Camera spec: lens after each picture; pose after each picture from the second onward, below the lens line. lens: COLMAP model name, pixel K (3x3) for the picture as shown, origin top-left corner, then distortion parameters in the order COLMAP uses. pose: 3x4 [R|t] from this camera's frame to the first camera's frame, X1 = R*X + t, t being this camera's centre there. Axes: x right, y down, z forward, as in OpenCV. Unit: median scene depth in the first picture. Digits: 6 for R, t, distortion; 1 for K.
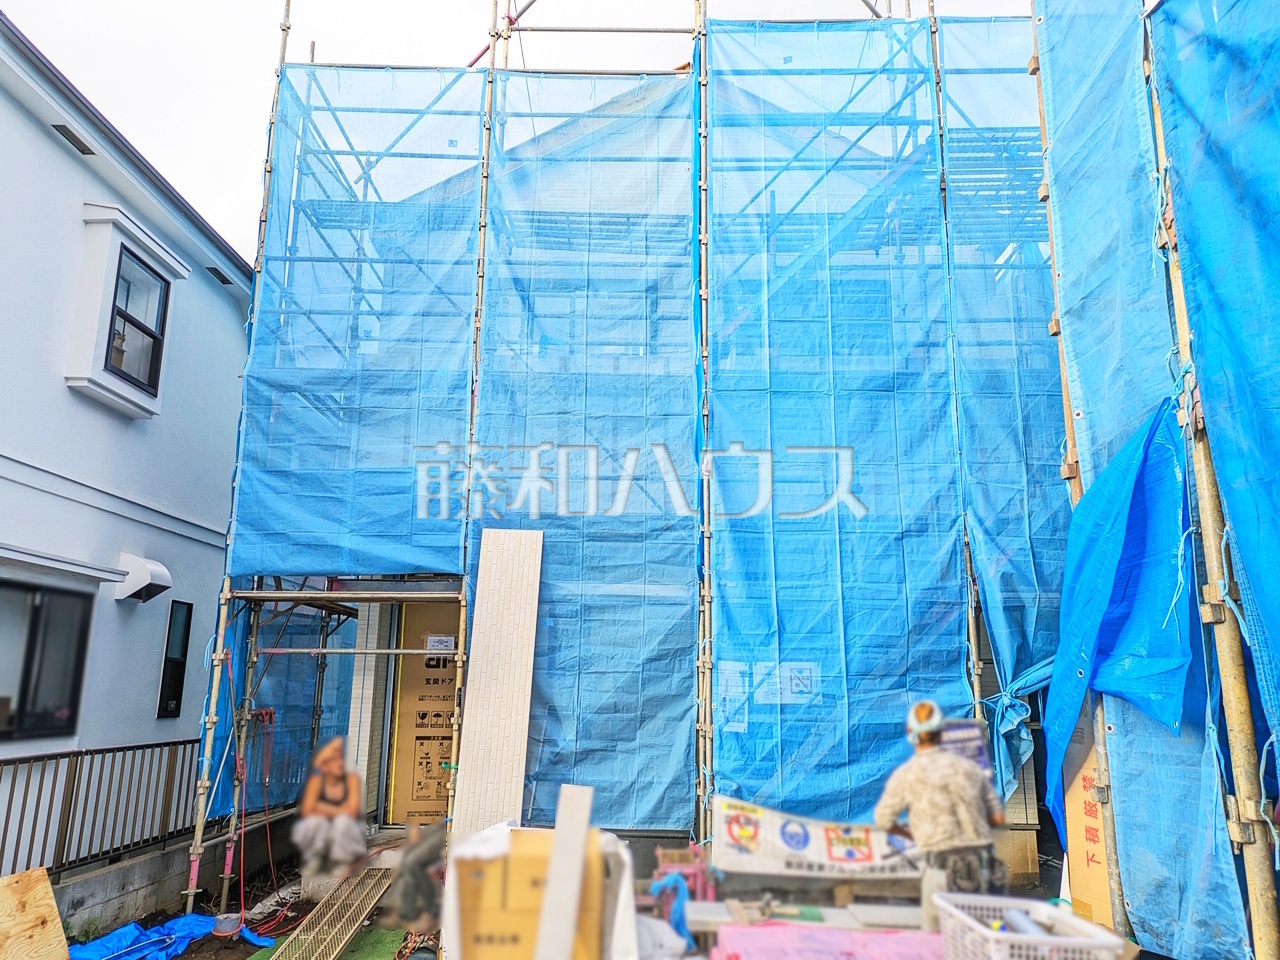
lens RADIAL K [[939.1, 0, 646.3], [0, 939.1, 473.6], [0, 0, 1]] dist [0.061465, -0.048497]
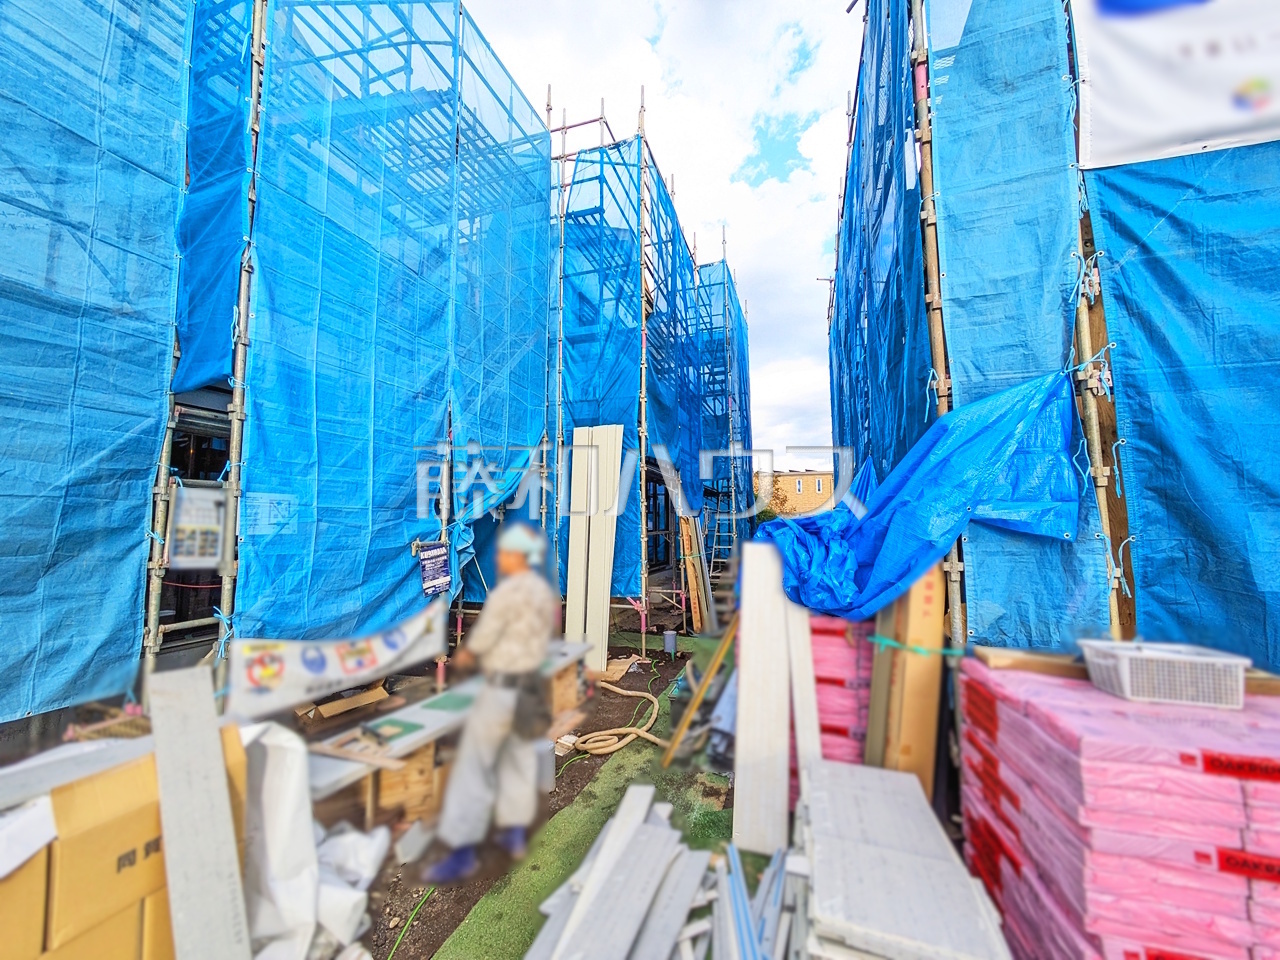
lens RADIAL K [[504.5, 0, 637.9], [0, 504.5, 477.3], [0, 0, 1]] dist [0.002495, 0.000551]
pose [[0.321134, 0.080317, 0.943622, -0.227889], [-0.206726, 0.978314, -0.012917, 0.112022], [-0.924195, -0.190923, 0.330774, 0.479123]]
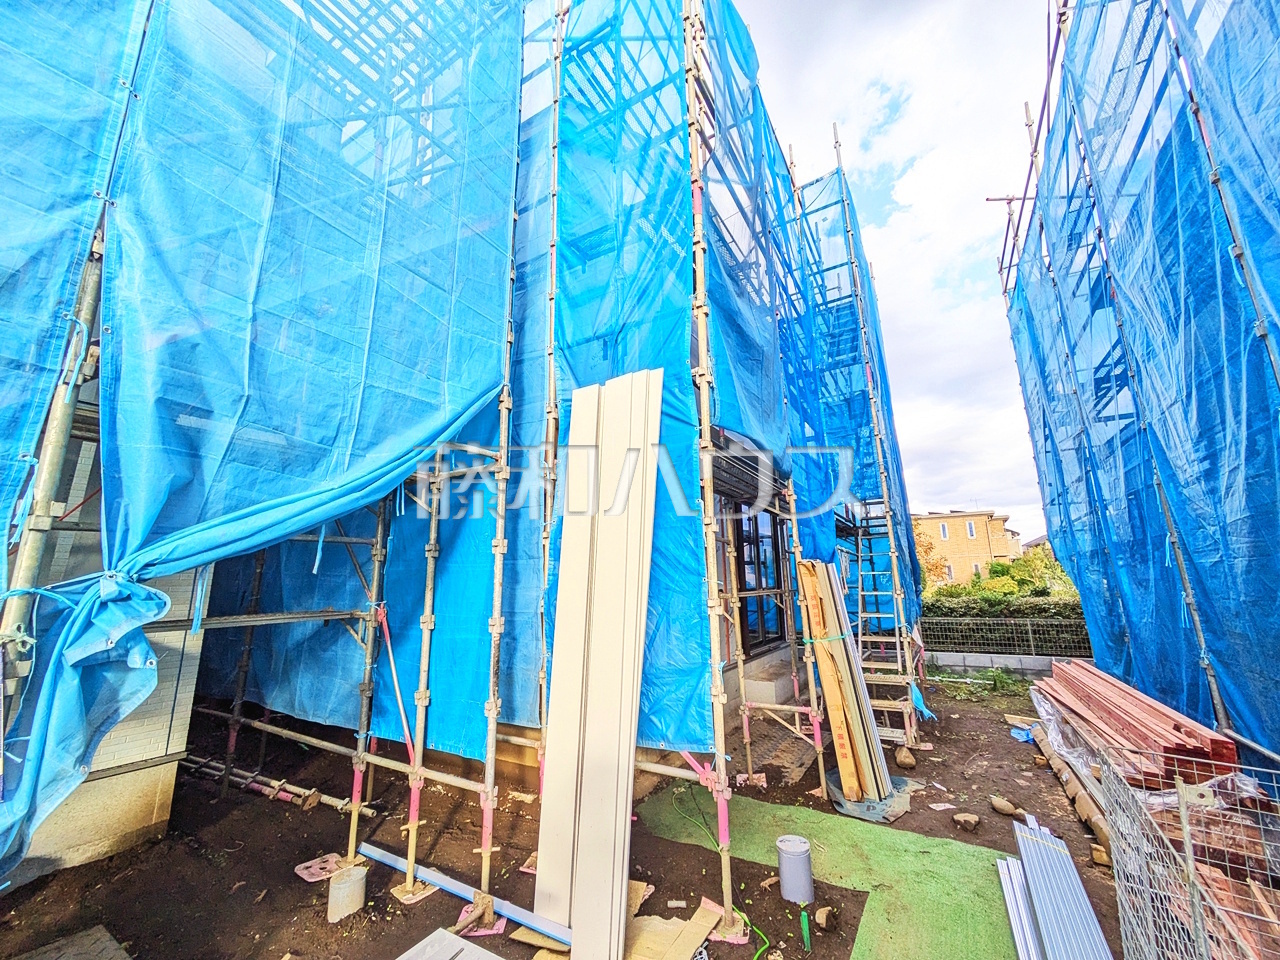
lens RADIAL K [[504.5, 0, 637.9], [0, 504.5, 477.3], [0, 0, 1]] dist [0.002495, 0.000551]
pose [[0.517375, 0.160880, 0.840500, 0.271099], [-0.169503, 0.981976, -0.083622, 0.149152], [-0.838804, -0.099204, 0.535319, 0.600552]]
